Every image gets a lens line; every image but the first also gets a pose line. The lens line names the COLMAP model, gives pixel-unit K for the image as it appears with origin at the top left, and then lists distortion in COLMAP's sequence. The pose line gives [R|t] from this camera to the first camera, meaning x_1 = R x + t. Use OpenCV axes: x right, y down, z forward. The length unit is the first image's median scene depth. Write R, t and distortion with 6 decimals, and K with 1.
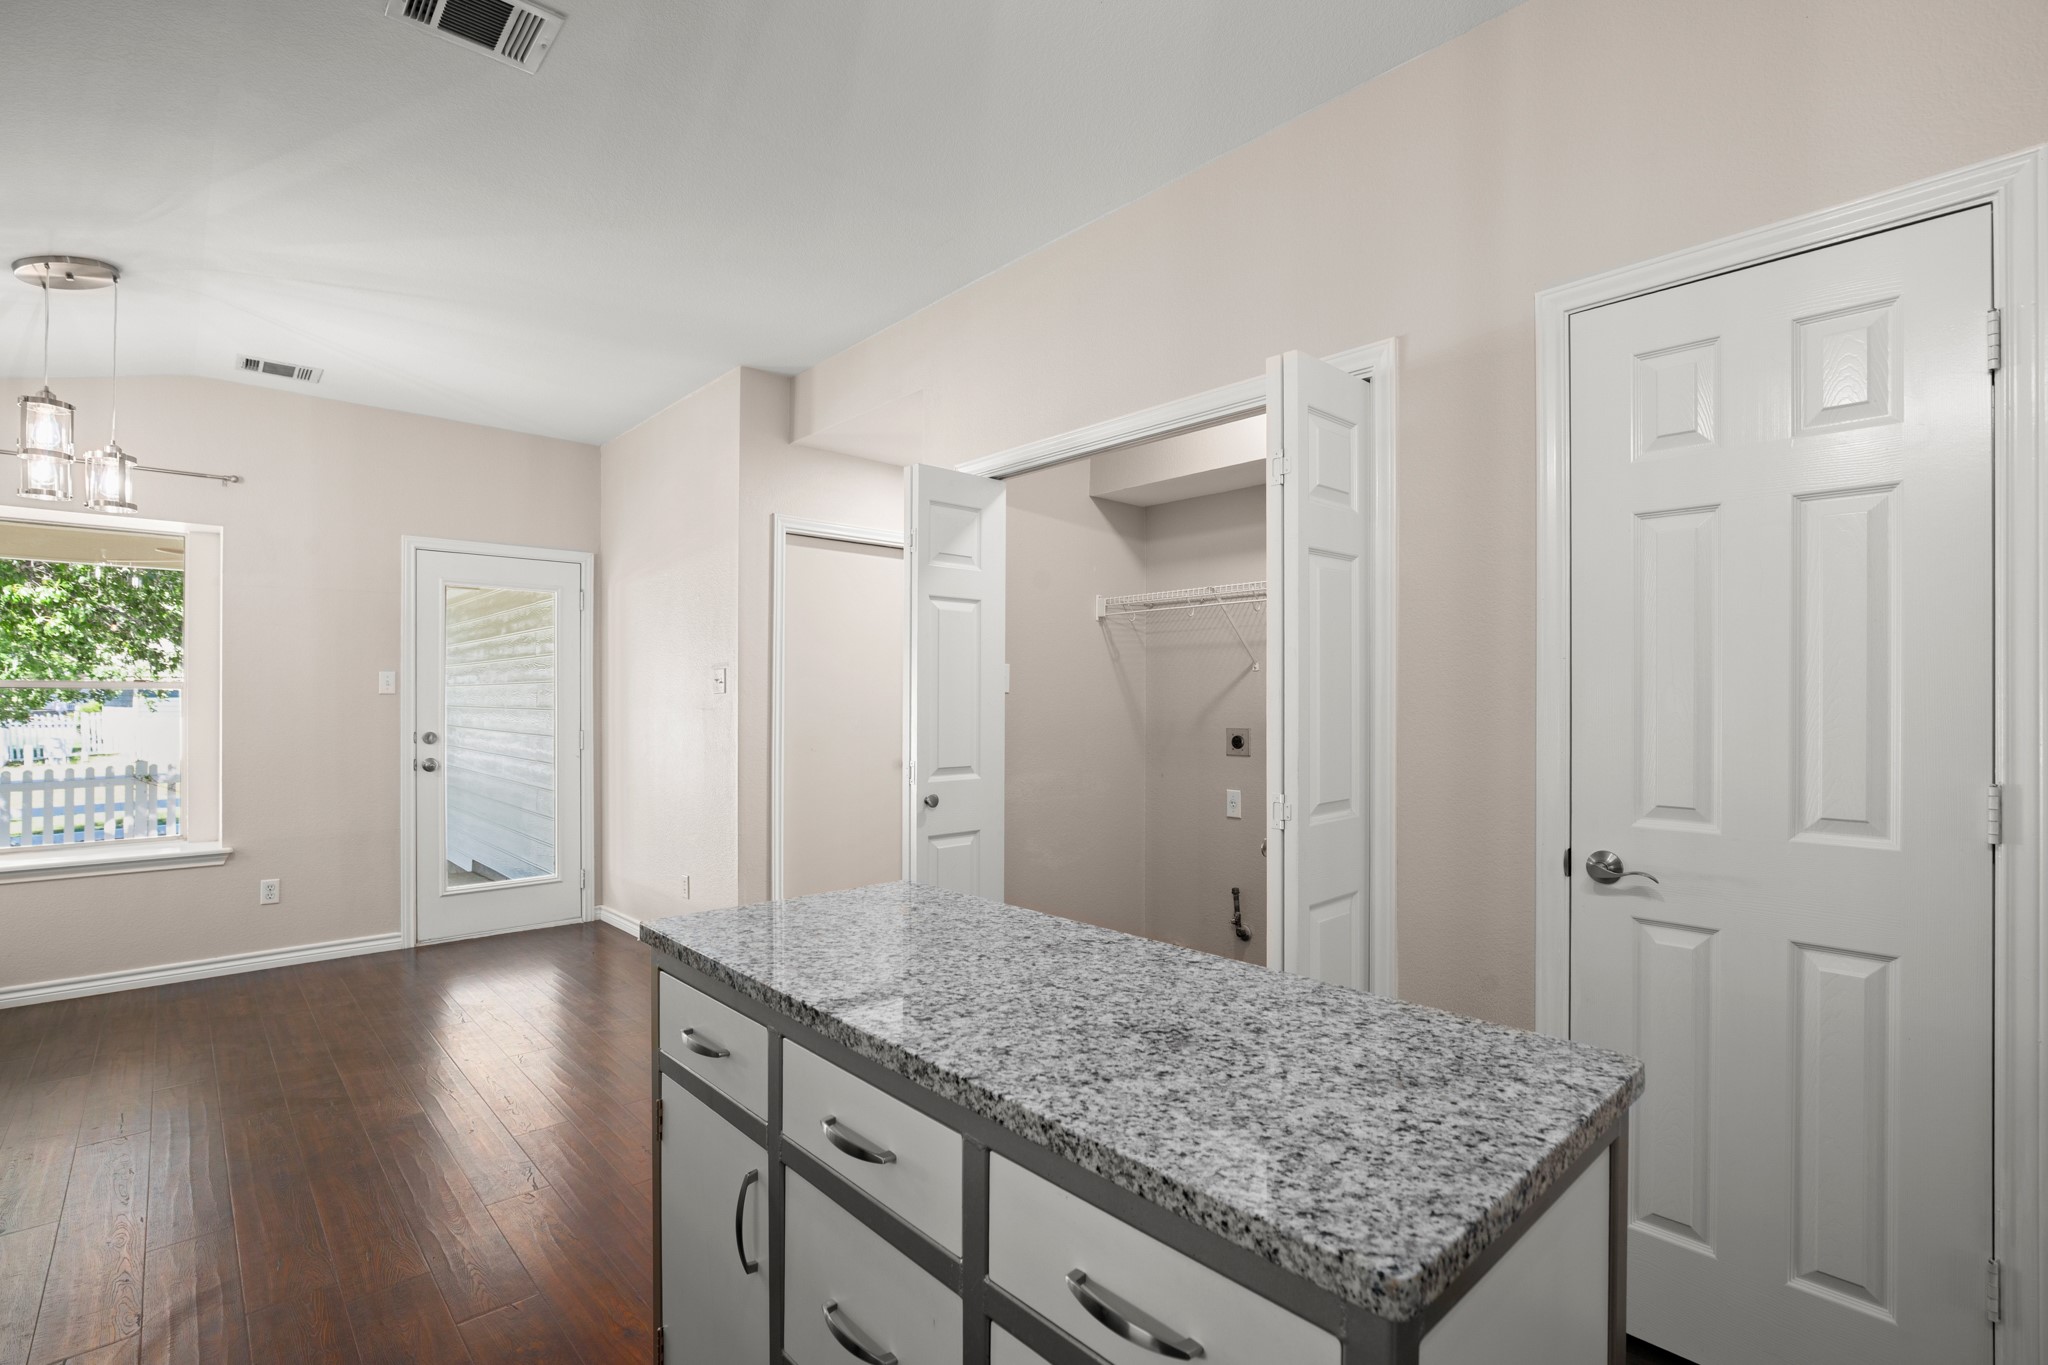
lens RADIAL K [[940.4, 0, 1037.6], [0, 940.4, 690.9], [0, 0, 1]] dist [-0.007061, 0.000265]
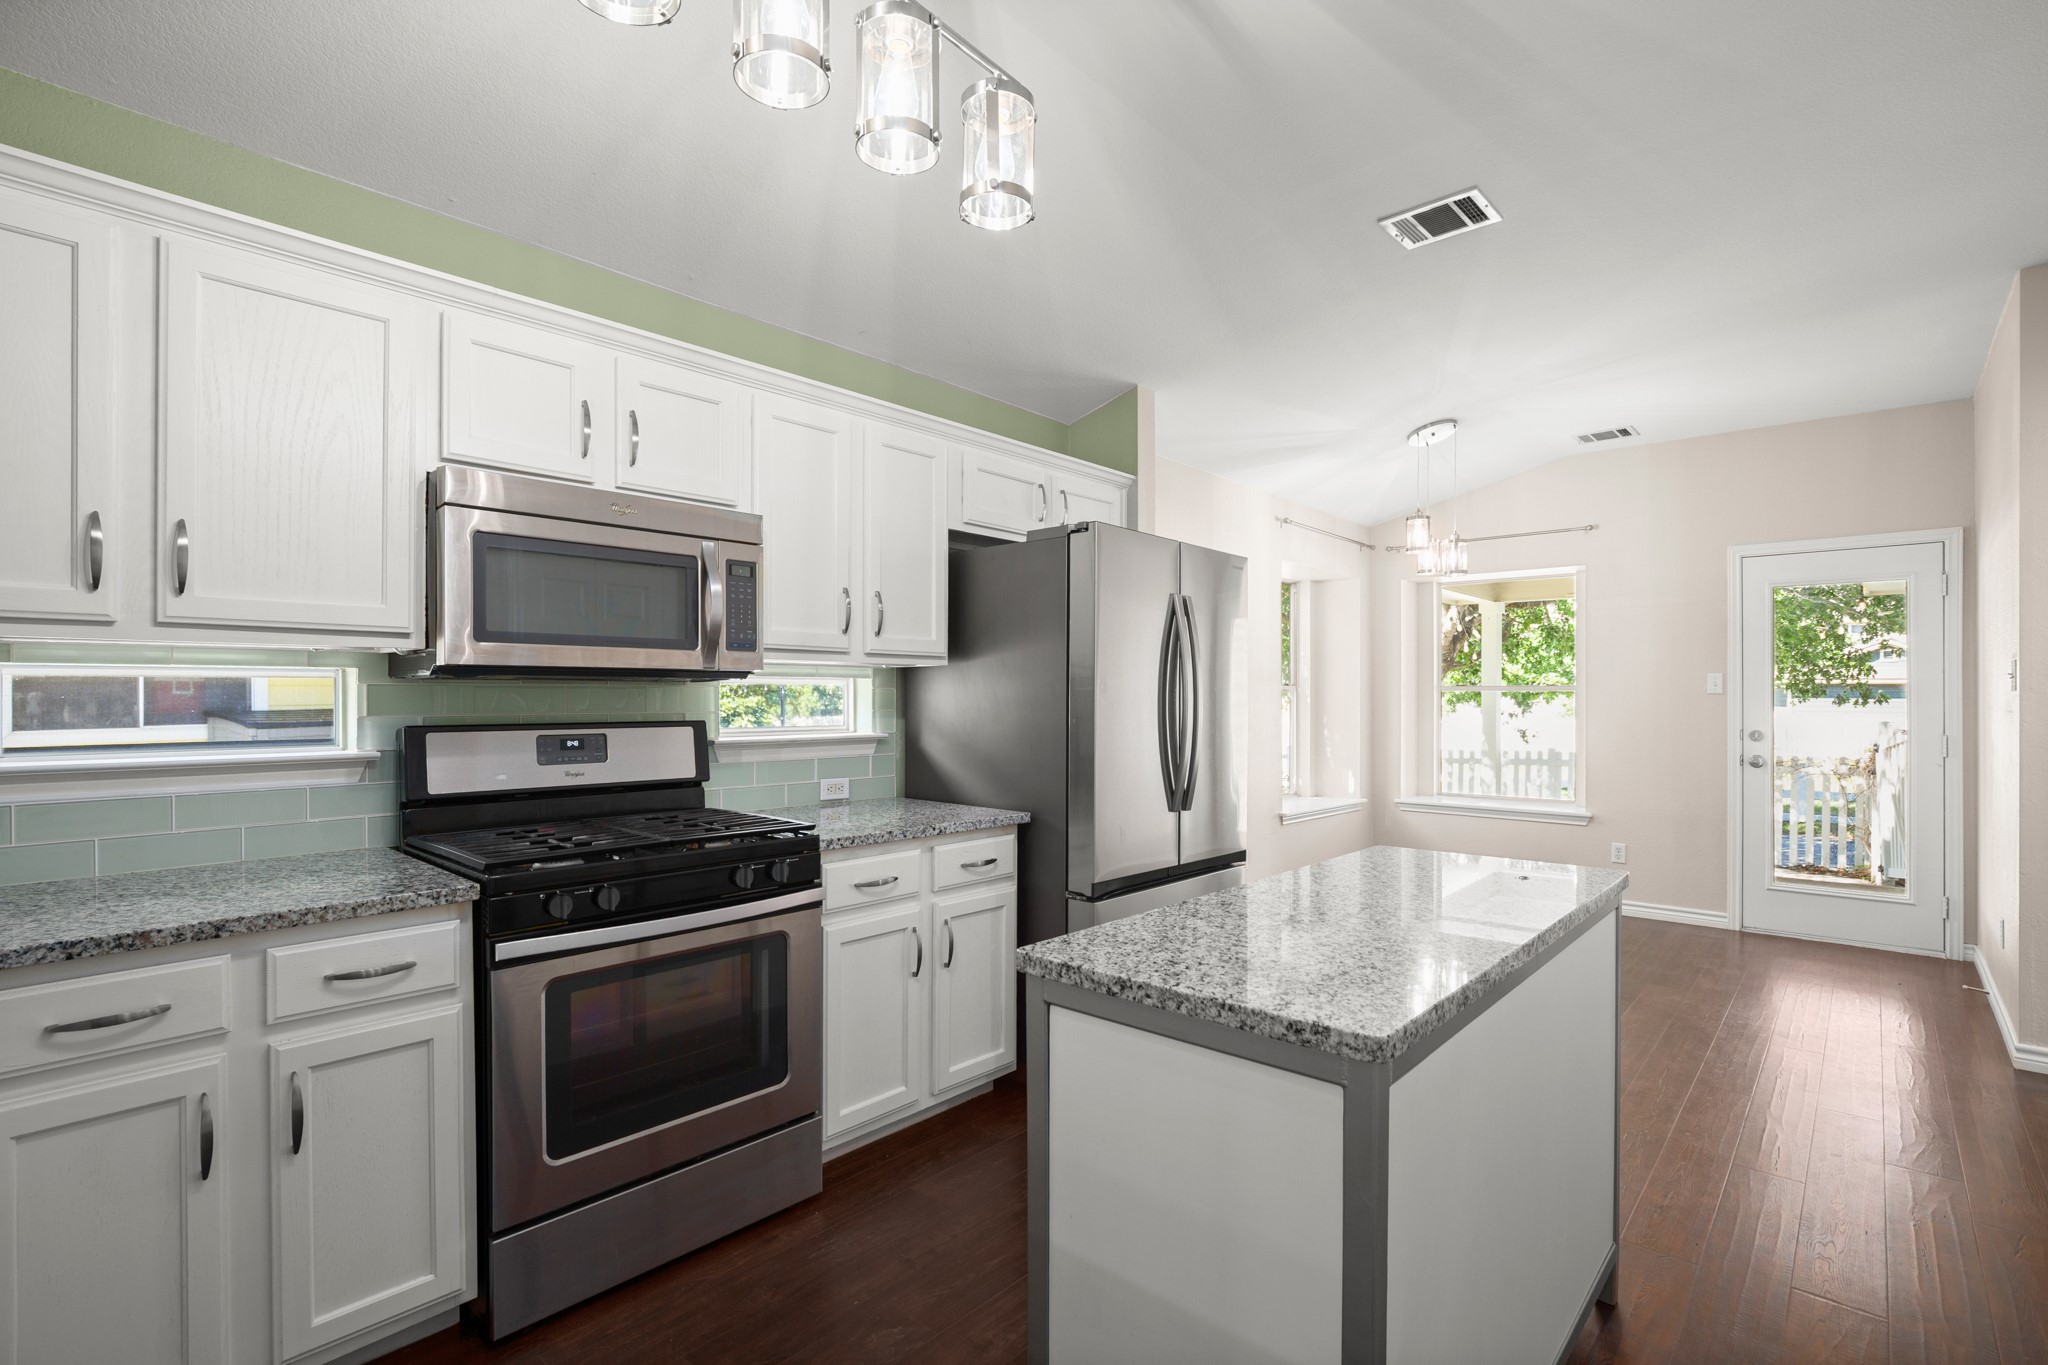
lens RADIAL K [[940.4, 0, 1037.6], [0, 940.4, 690.9], [0, 0, 1]] dist [-0.007061, 0.000265]
pose [[0.096766, -0.006523, -0.995286, 0.323125], [0.004202, 0.999972, -0.006145, 0.003228], [0.995298, -0.003587, 0.096790, 0.103448]]
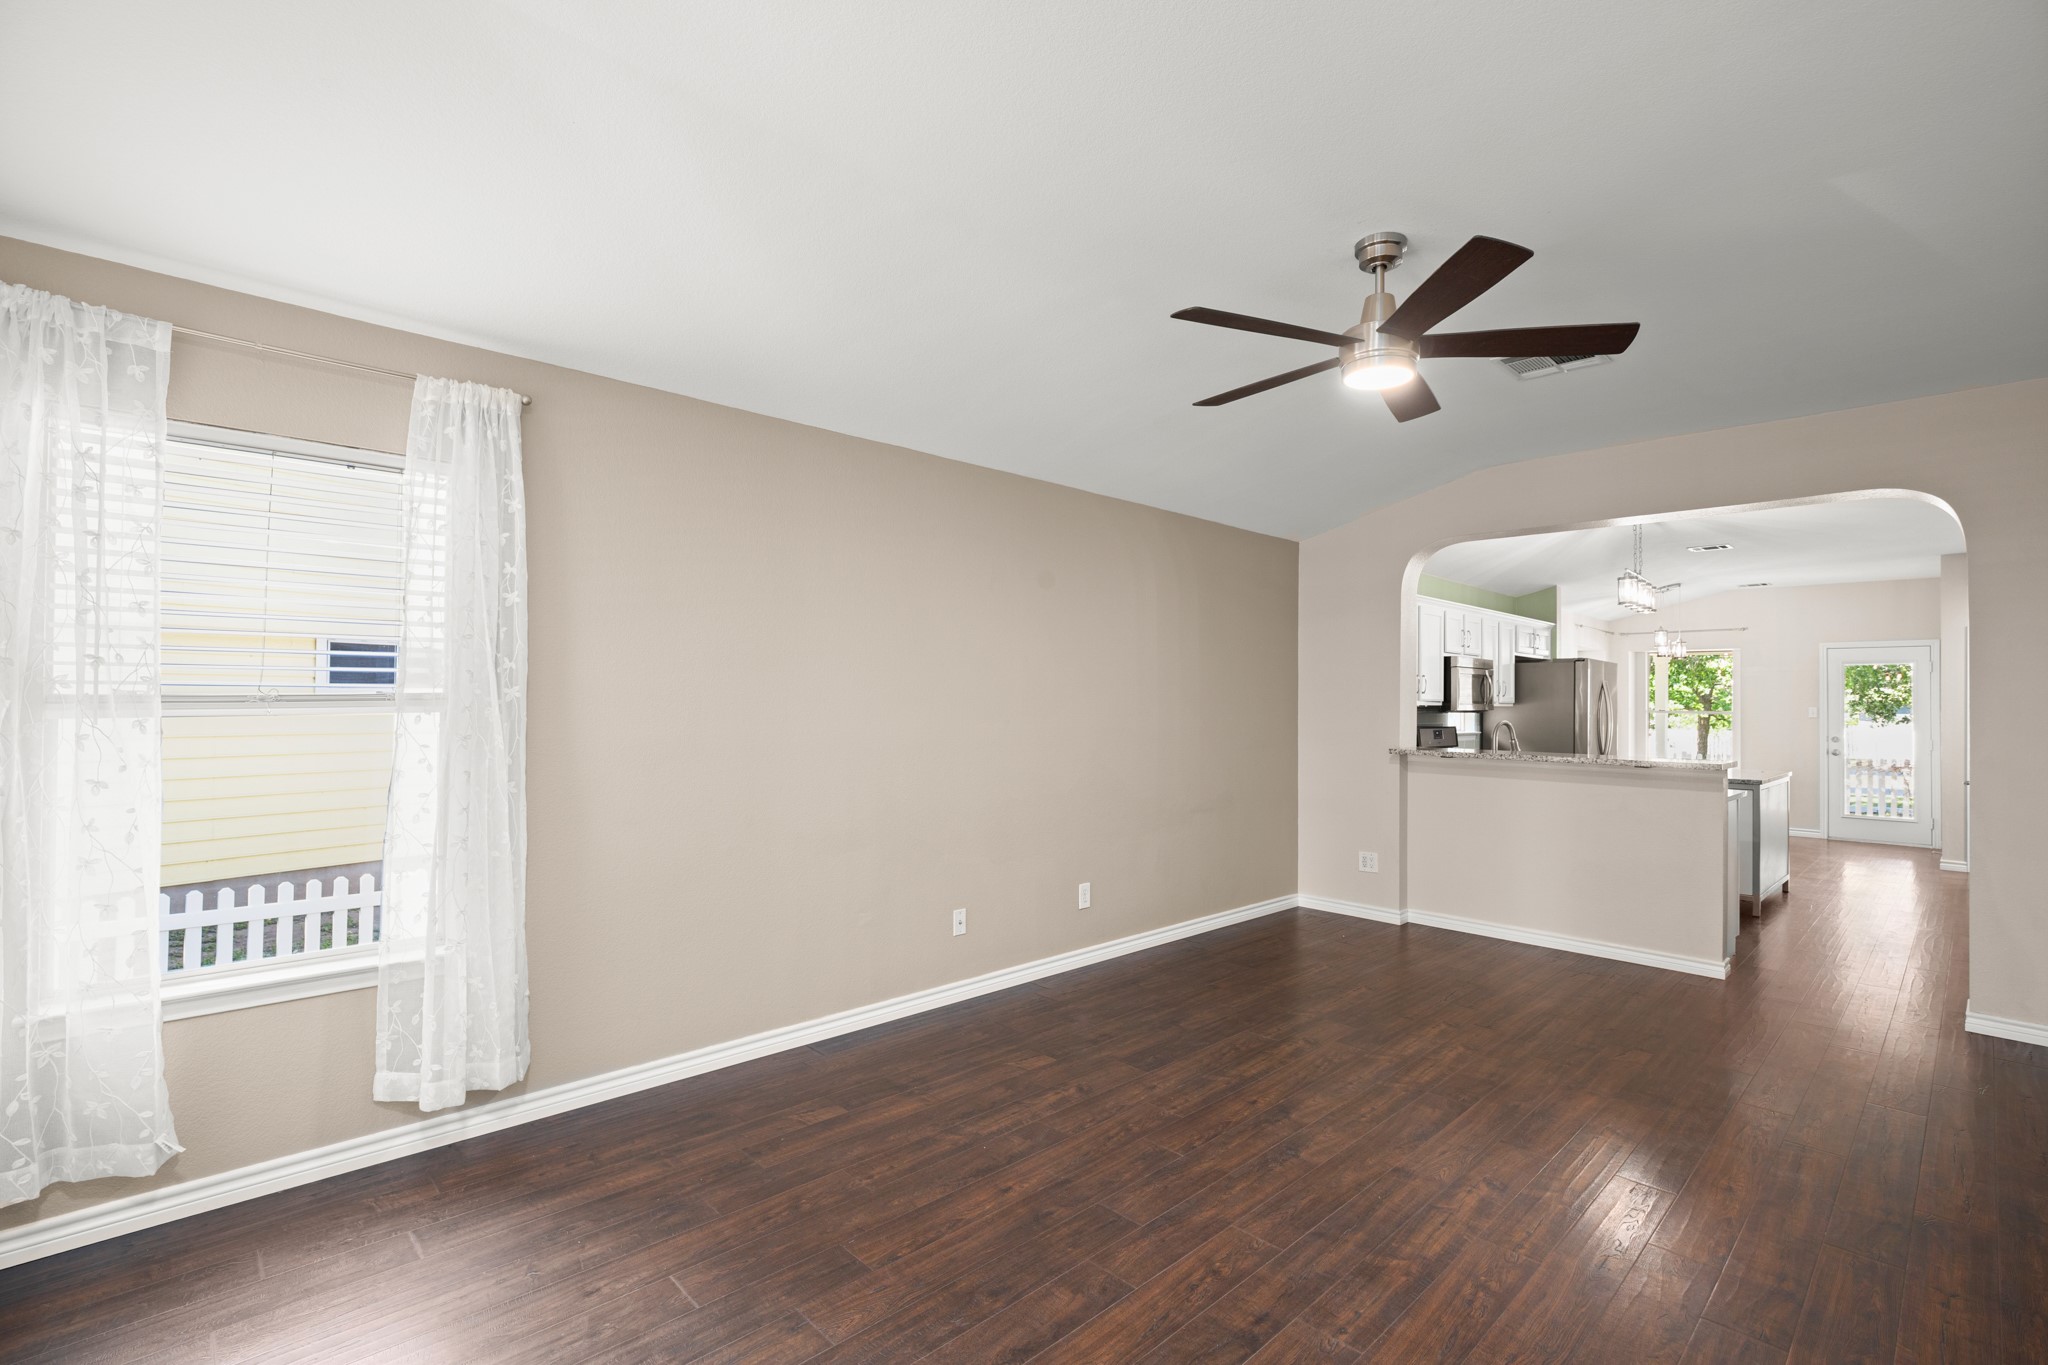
lens RADIAL K [[940.4, 0, 1037.6], [0, 940.4, 690.9], [0, 0, 1]] dist [-0.007061, 0.000265]
pose [[0.035407, -0.017311, -0.999223, 1.375498], [-0.002350, 0.999846, -0.017405, -0.016617], [0.999370, 0.002965, 0.035361, -0.841032]]
